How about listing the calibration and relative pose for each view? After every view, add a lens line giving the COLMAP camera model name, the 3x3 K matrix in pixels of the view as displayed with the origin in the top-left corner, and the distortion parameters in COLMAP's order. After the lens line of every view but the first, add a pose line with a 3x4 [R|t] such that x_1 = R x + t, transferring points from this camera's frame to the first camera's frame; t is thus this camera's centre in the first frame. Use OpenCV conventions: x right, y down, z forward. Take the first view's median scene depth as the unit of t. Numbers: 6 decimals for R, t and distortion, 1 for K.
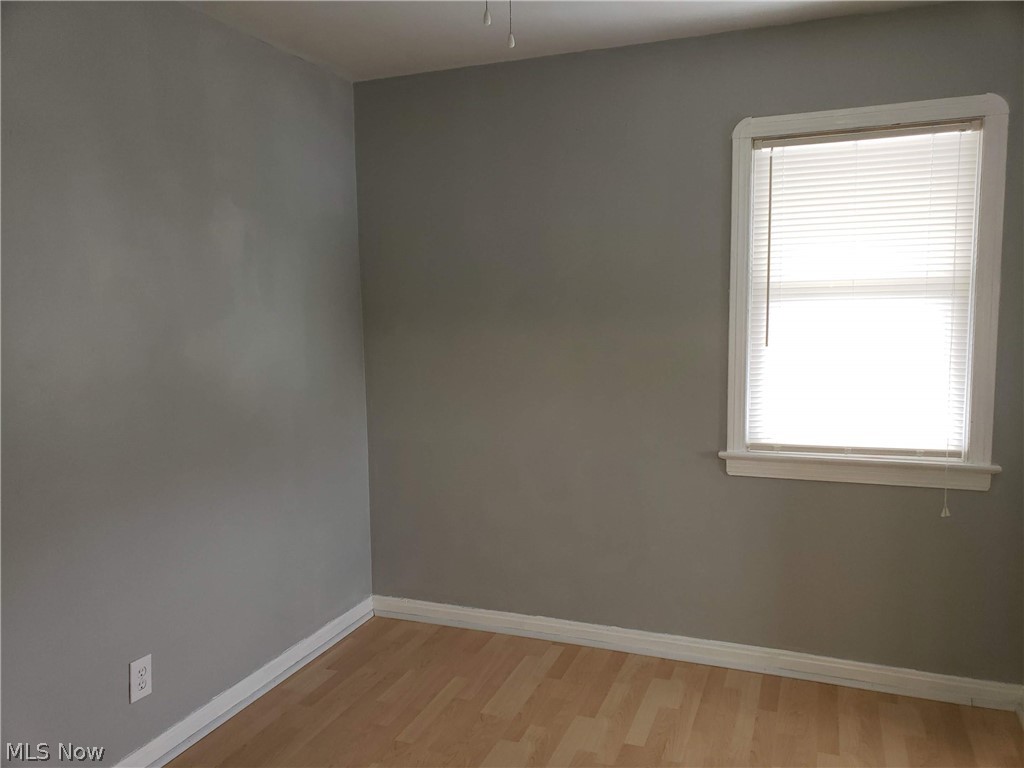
lens RADIAL K [[788.9, 0, 512.0], [0, 788.9, 384.0], [0, 0, 1]] dist [0.002176, 0.008414]
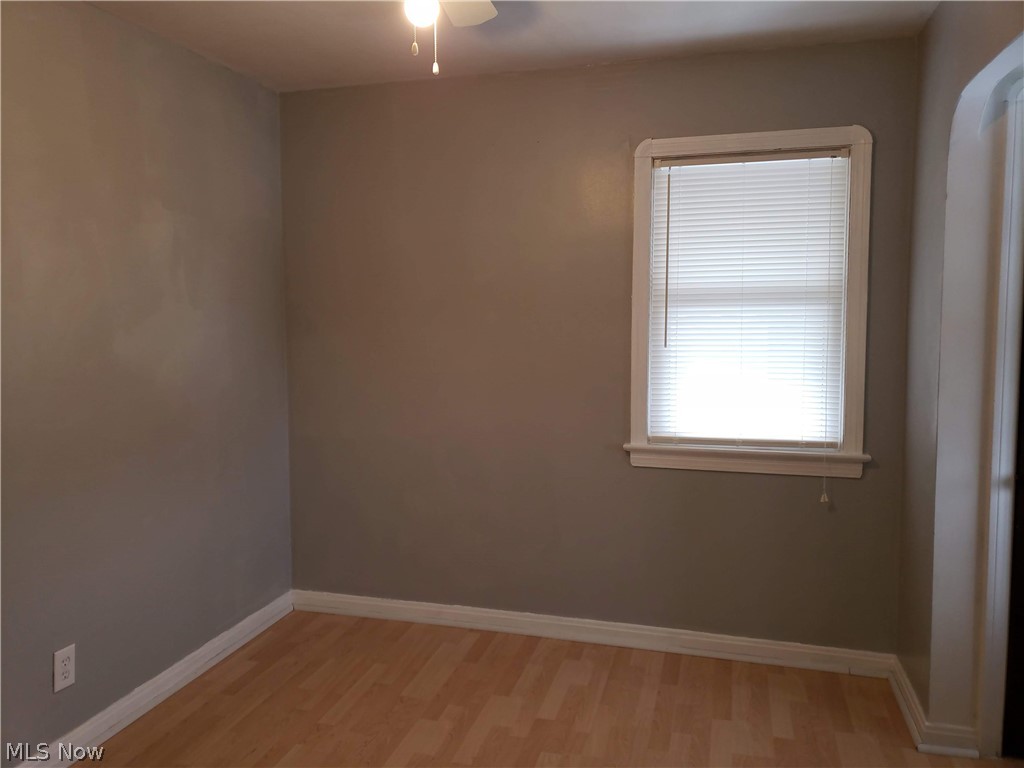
lens RADIAL K [[788.1, 0, 509.0], [0, 788.1, 366.7], [0, 0, 1]] dist [0.073907, -0.100265]
pose [[0.994570, 0.004212, 0.103986, -0.007722], [-0.001174, 0.999571, -0.029255, 0.011798], [-0.104065, 0.028974, 0.994148, -0.068442]]
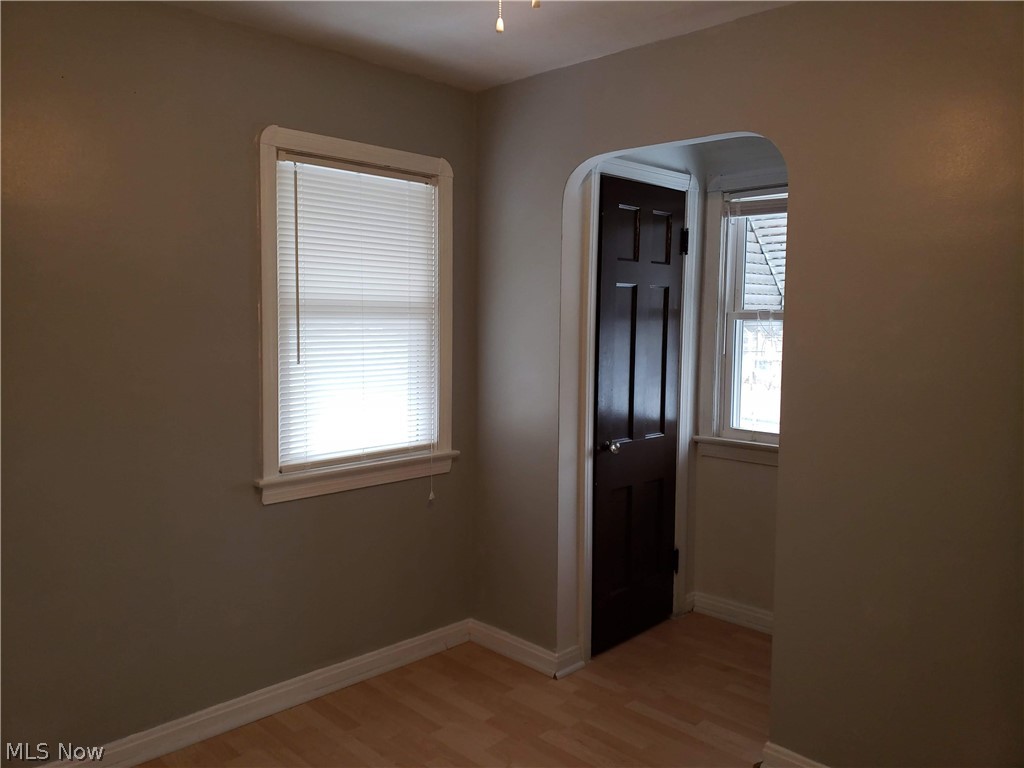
lens RADIAL K [[788.8, 0, 510.0], [0, 788.8, 374.8], [0, 0, 1]] dist [0.073507, -0.096561]
pose [[0.401635, -0.046136, 0.914637, -0.486100], [0.077494, 0.996860, 0.016255, -0.031245], [-0.912515, 0.064350, 0.403950, 0.376549]]
